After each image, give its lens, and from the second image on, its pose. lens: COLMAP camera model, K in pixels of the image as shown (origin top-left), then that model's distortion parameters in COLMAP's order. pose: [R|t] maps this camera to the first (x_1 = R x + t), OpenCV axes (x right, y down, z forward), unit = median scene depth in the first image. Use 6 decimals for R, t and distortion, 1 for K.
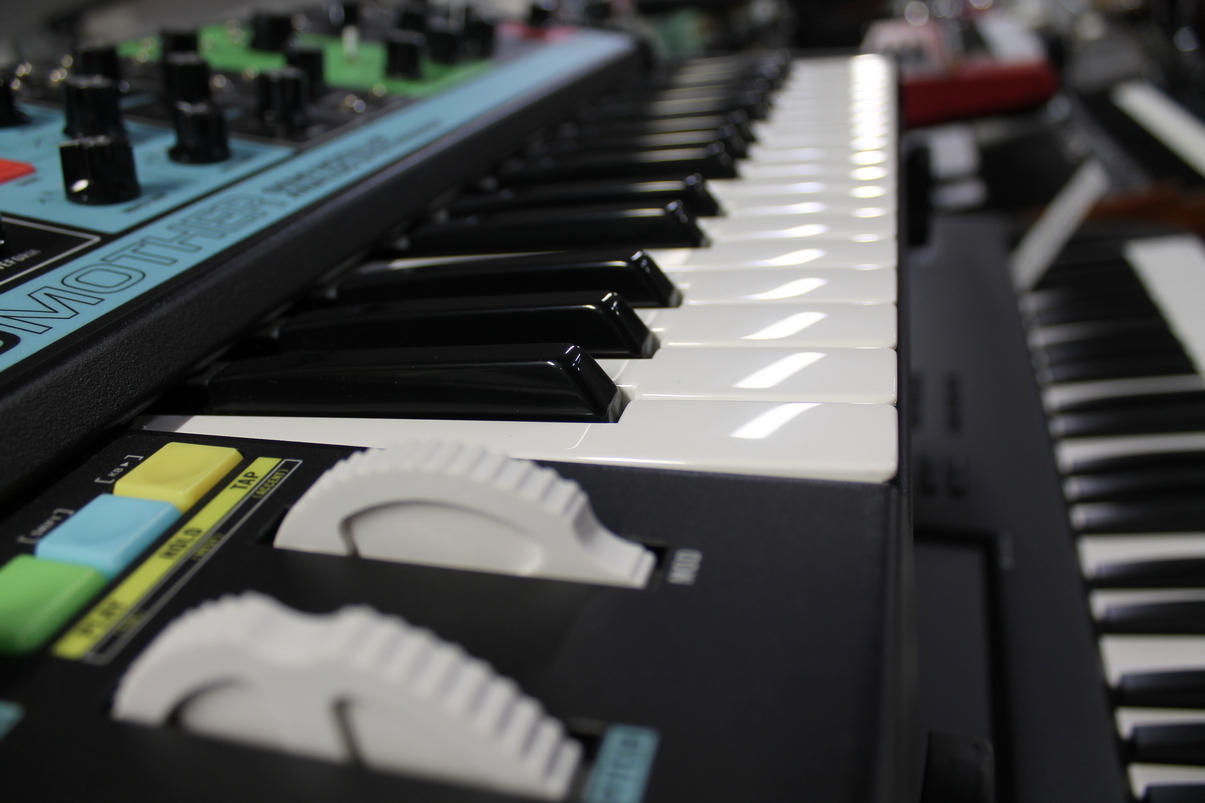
lens RADIAL K [[977.6, 0, 620.6], [0, 977.6, 401.7], [0, 0, 1]] dist [-0.172624, 0.129750]
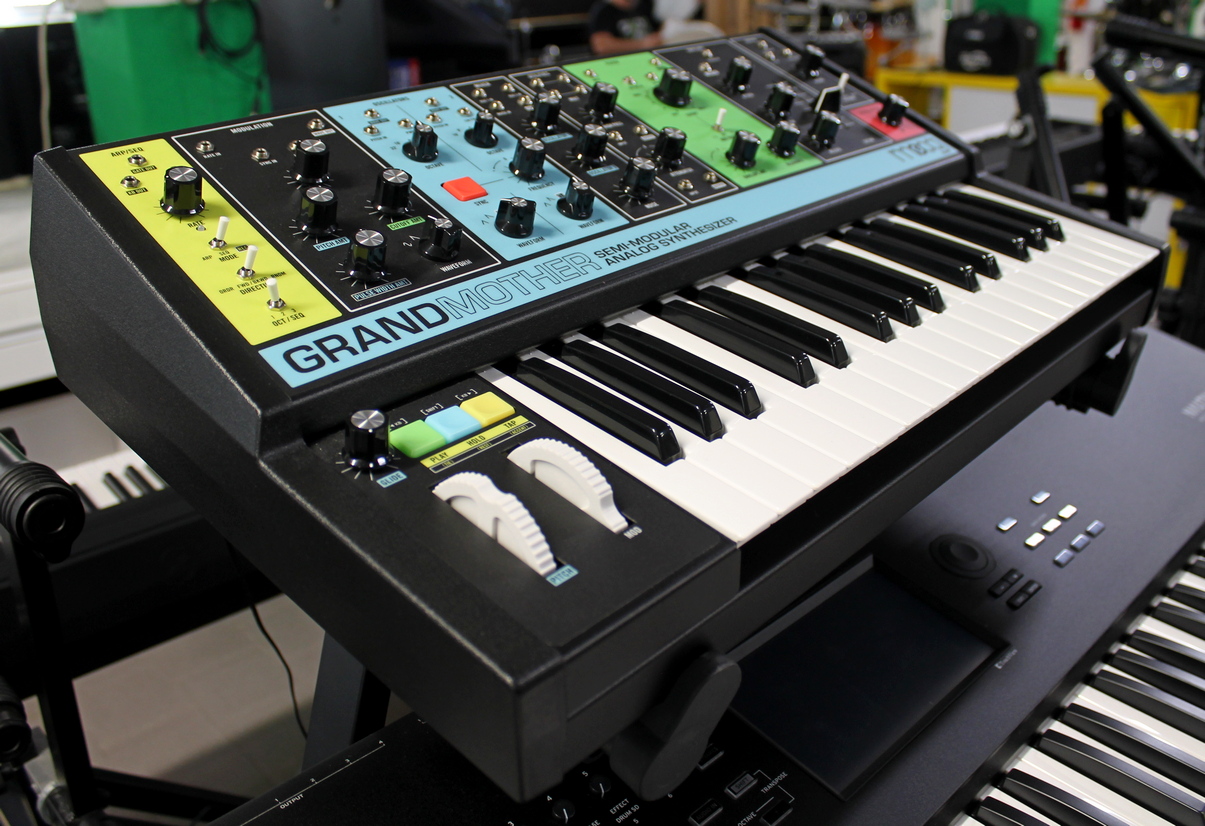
lens RADIAL K [[1088.5, 0, 602.5], [0, 1088.5, 413.0], [0, 0, 1]] dist [-0.114622, -0.003906]
pose [[0.856698, 0.402521, -0.322562, 0.630321], [-0.370522, 0.915273, 0.158080, -0.432908], [0.358863, -0.015910, 0.933255, -1.368122]]
